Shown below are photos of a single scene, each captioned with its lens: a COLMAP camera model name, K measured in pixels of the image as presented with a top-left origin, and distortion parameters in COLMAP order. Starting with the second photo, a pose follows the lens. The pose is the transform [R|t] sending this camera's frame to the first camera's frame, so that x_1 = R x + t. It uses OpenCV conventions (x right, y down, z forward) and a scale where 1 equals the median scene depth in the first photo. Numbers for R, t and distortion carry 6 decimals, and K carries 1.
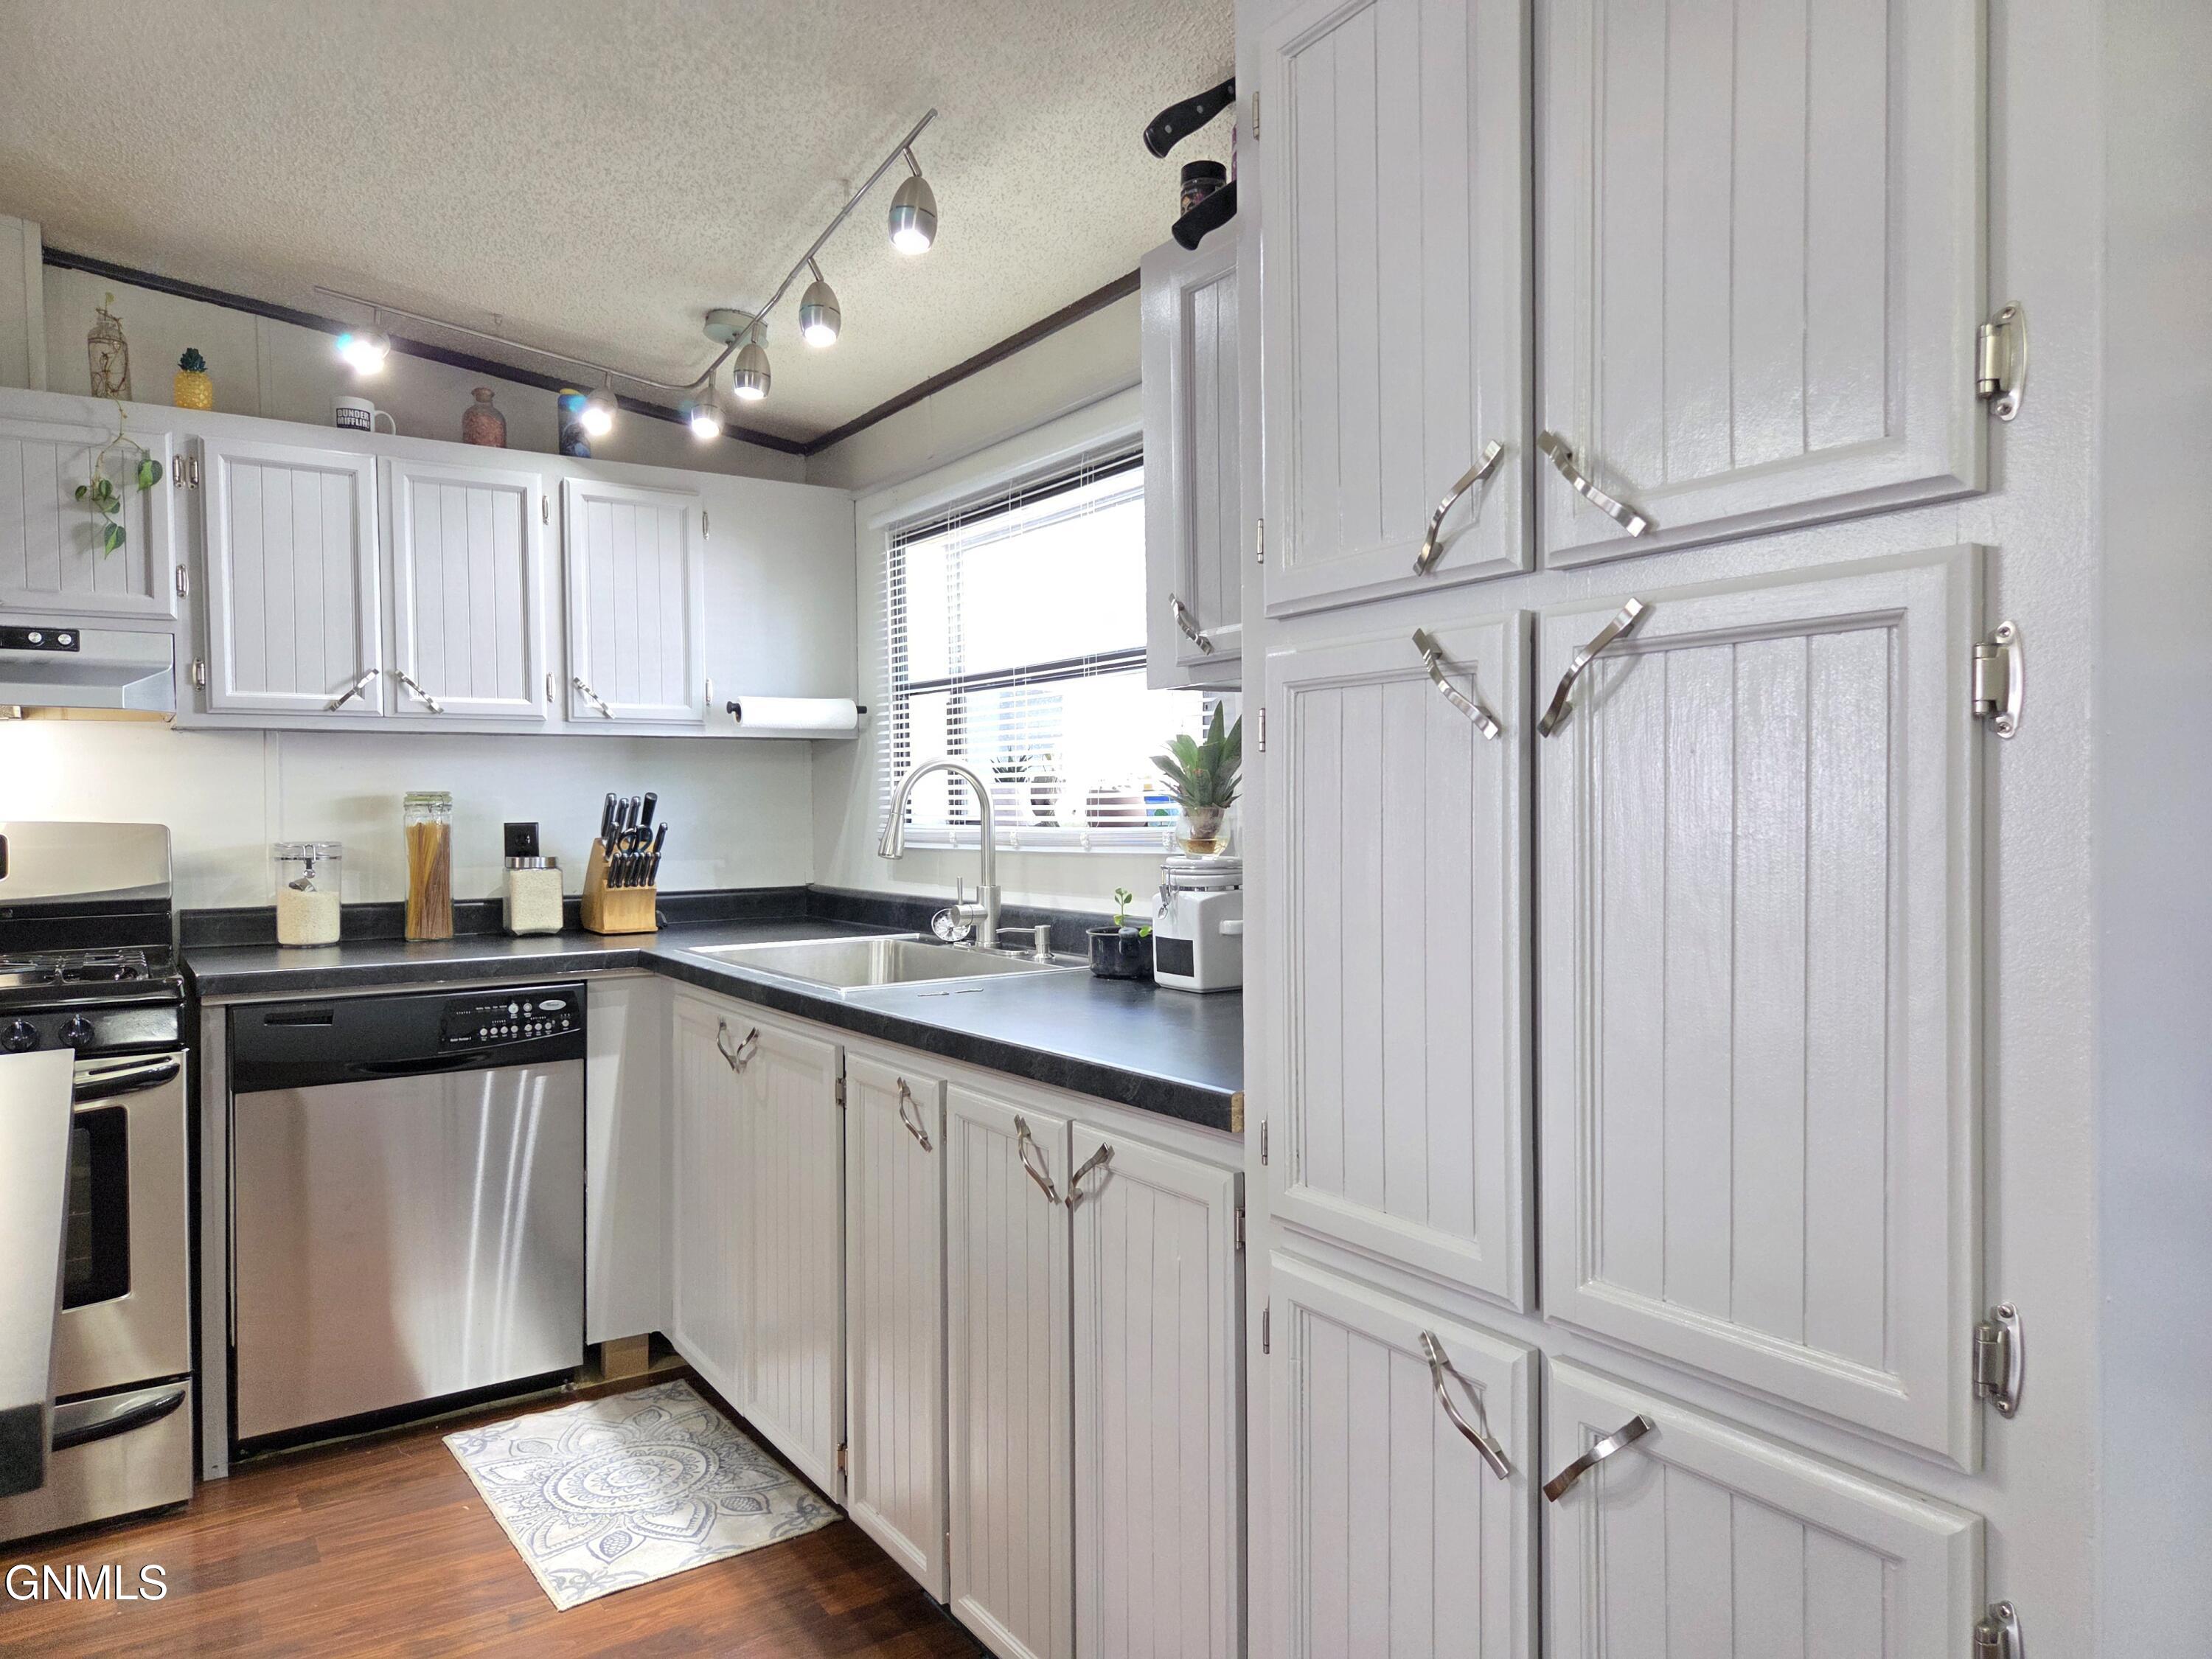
lens RADIAL K [[1464.9, 0, 1111.6], [0, 1464.9, 827.7], [0, 0, 1]] dist [0.034006, -0.014417]
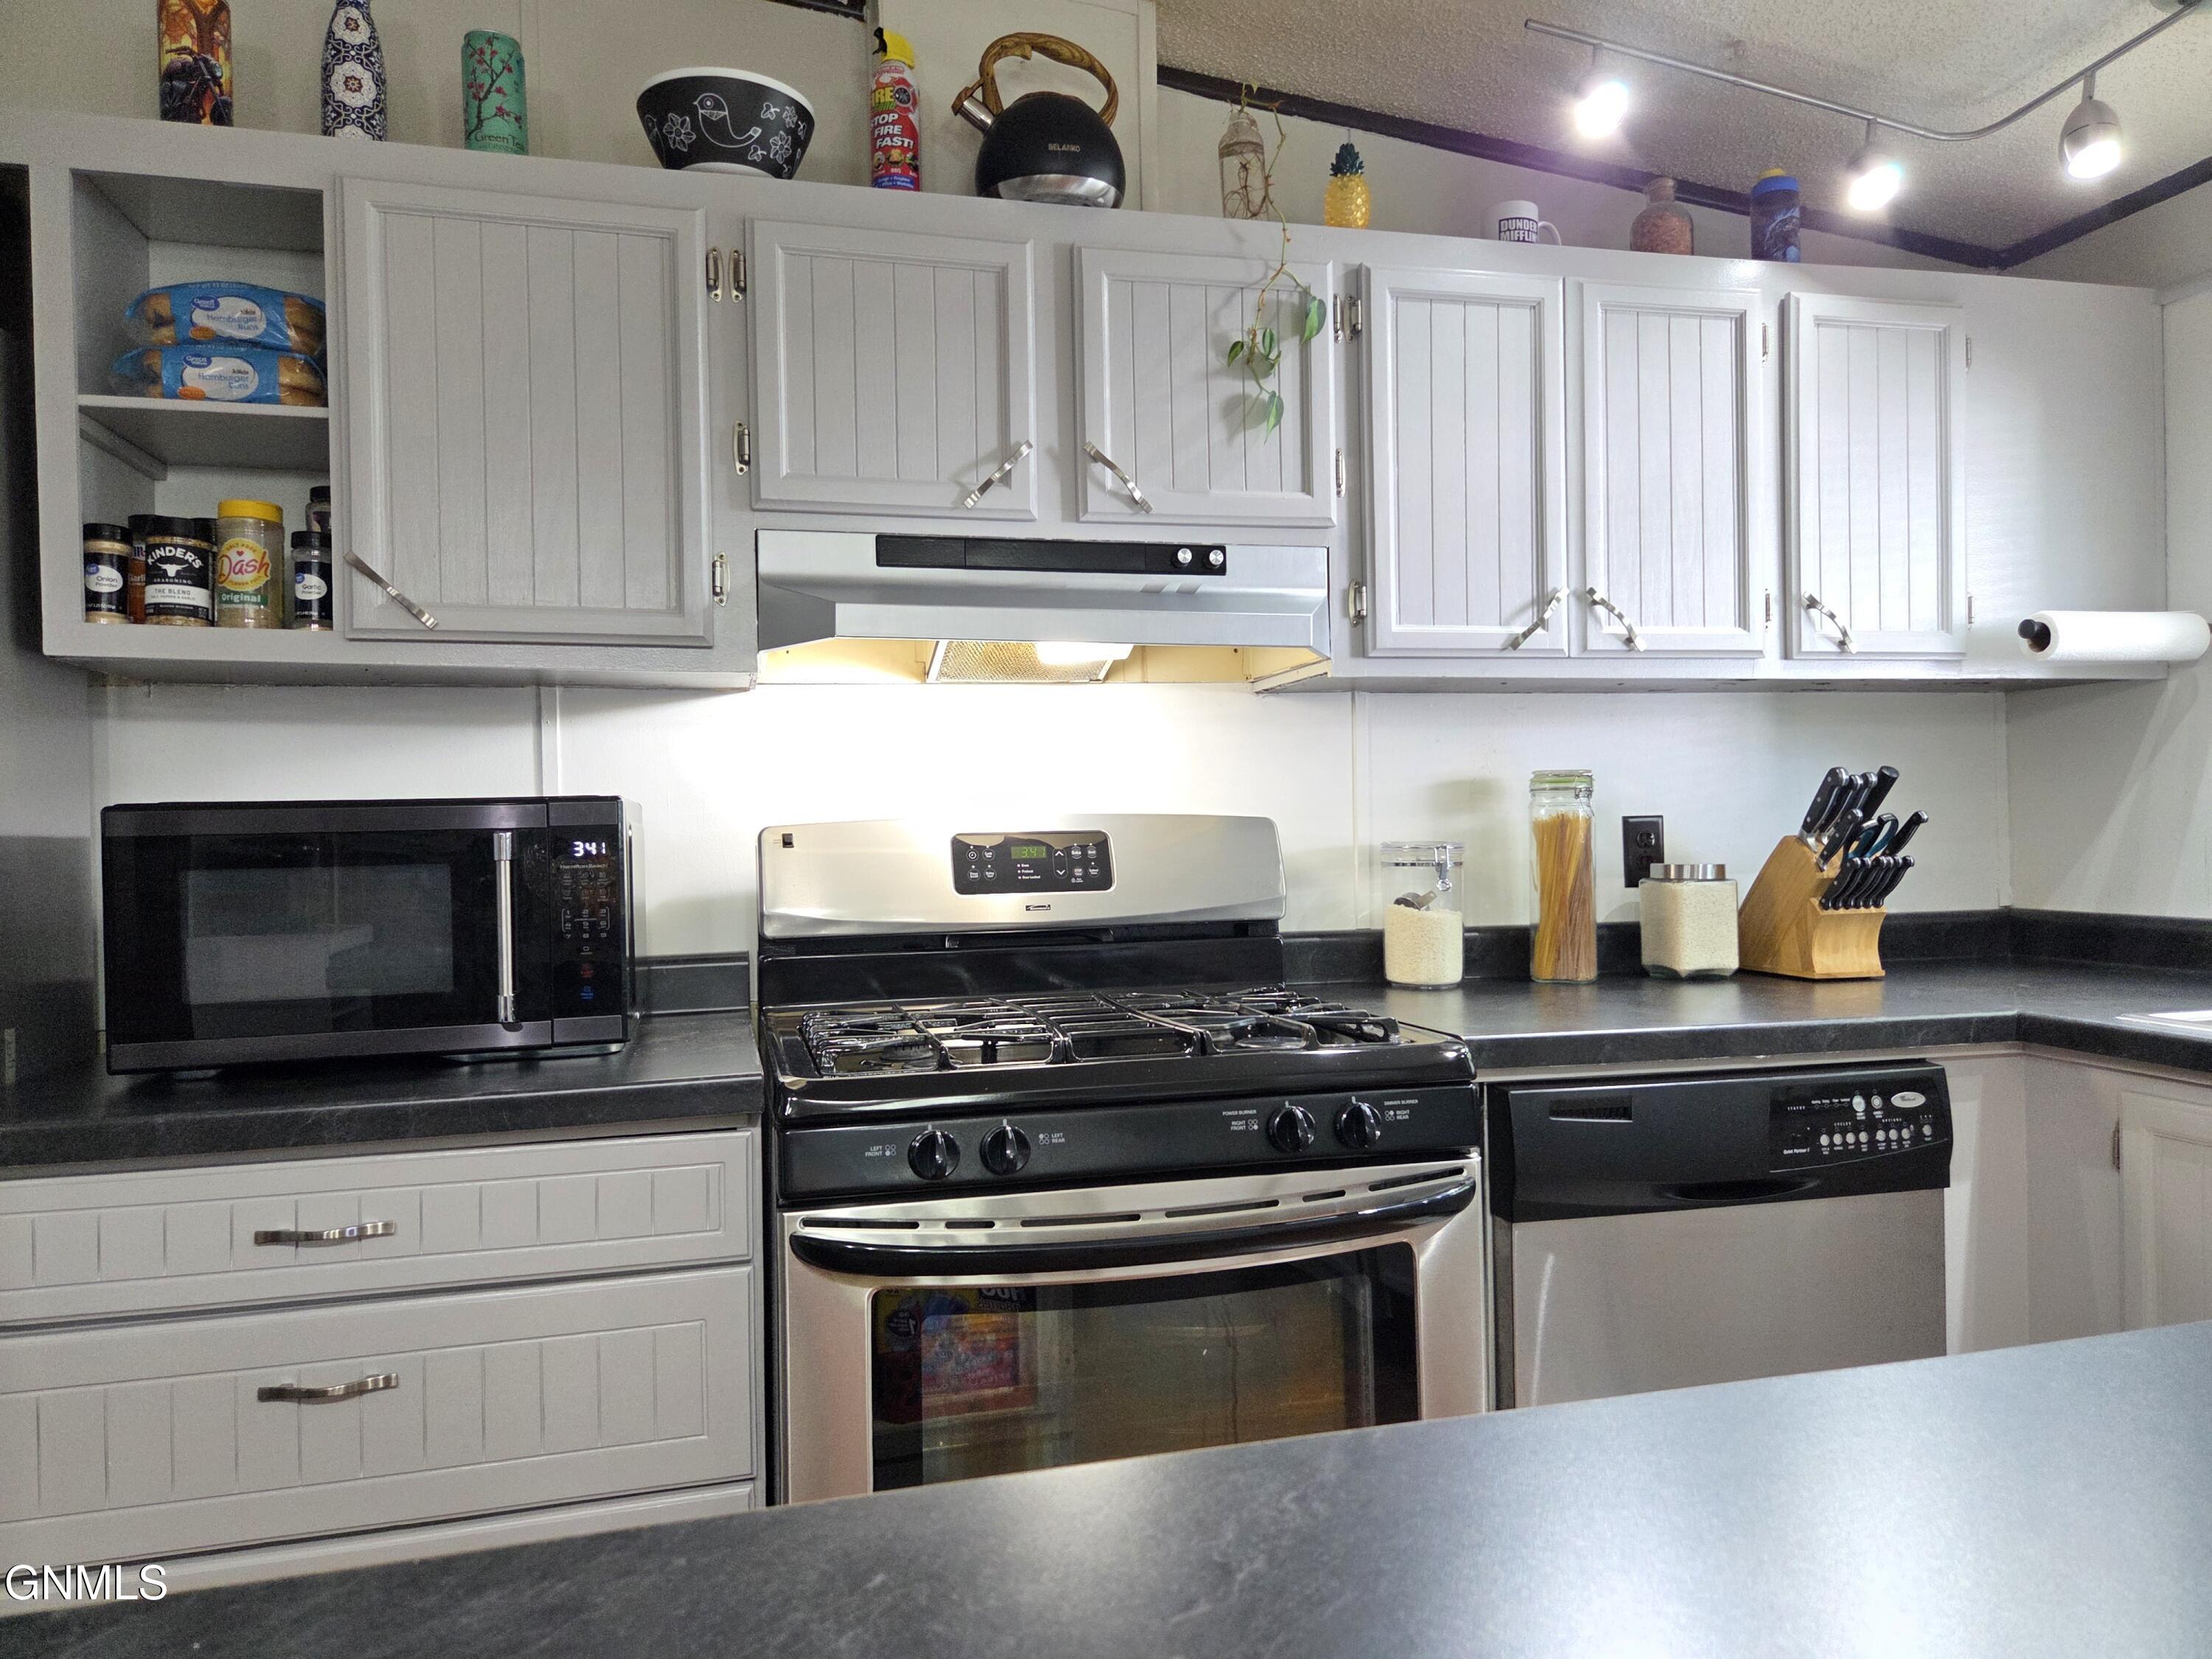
lens RADIAL K [[1464.9, 0, 1101.9], [0, 1464.9, 827.7], [0, 0, 1]] dist [0.034006, -0.014417]
pose [[0.940595, -0.009827, -0.339390, -0.488444], [0.006389, 0.999916, -0.011246, 0.010633], [0.339472, 0.008409, 0.940579, 0.297619]]
